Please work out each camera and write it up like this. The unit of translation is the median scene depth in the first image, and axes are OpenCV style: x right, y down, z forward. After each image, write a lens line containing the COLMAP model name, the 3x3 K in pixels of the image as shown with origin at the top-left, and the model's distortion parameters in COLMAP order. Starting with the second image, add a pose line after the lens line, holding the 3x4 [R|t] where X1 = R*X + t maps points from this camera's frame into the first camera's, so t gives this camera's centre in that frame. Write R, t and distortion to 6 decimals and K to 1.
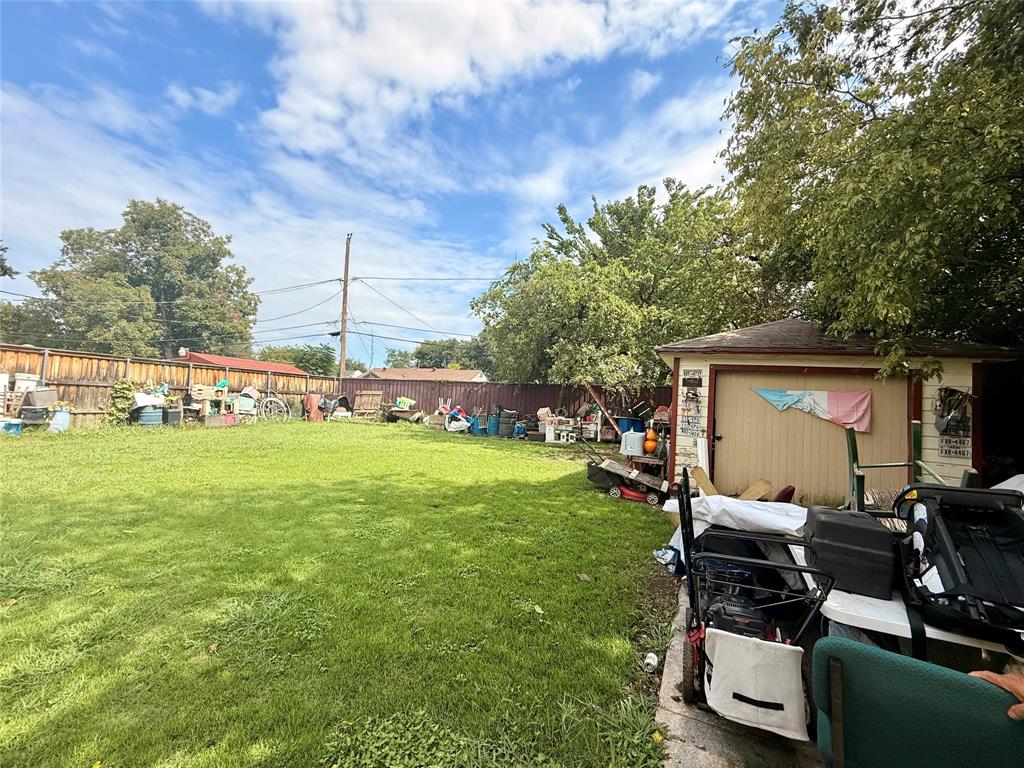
lens RADIAL K [[408.4, 0, 511.2], [0, 408.4, 383.7], [0, 0, 1]] dist [0.003635, -0.001217]
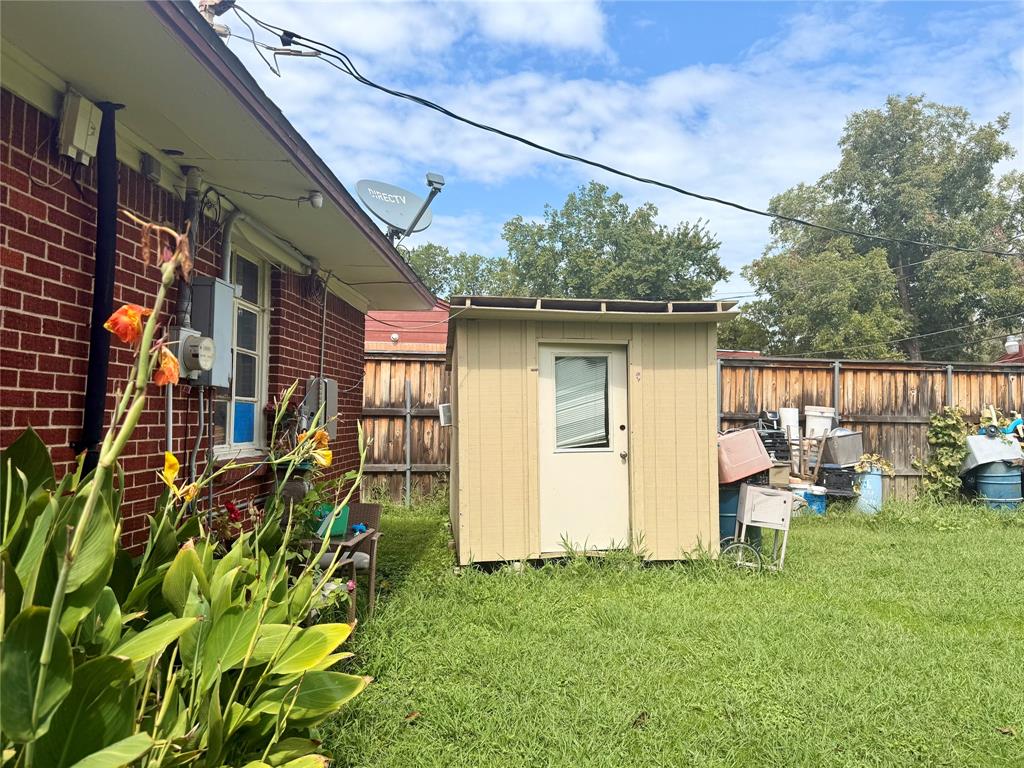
lens RADIAL K [[728.3, 0, 514.3], [0, 728.3, 372.8], [0, 0, 1]] dist [-0.005231, -0.001235]
pose [[0.420593, -0.088680, -0.902905, -0.306465], [0.046533, 0.996010, -0.076148, -0.009157], [0.906055, -0.009988, 0.423041, 0.126168]]
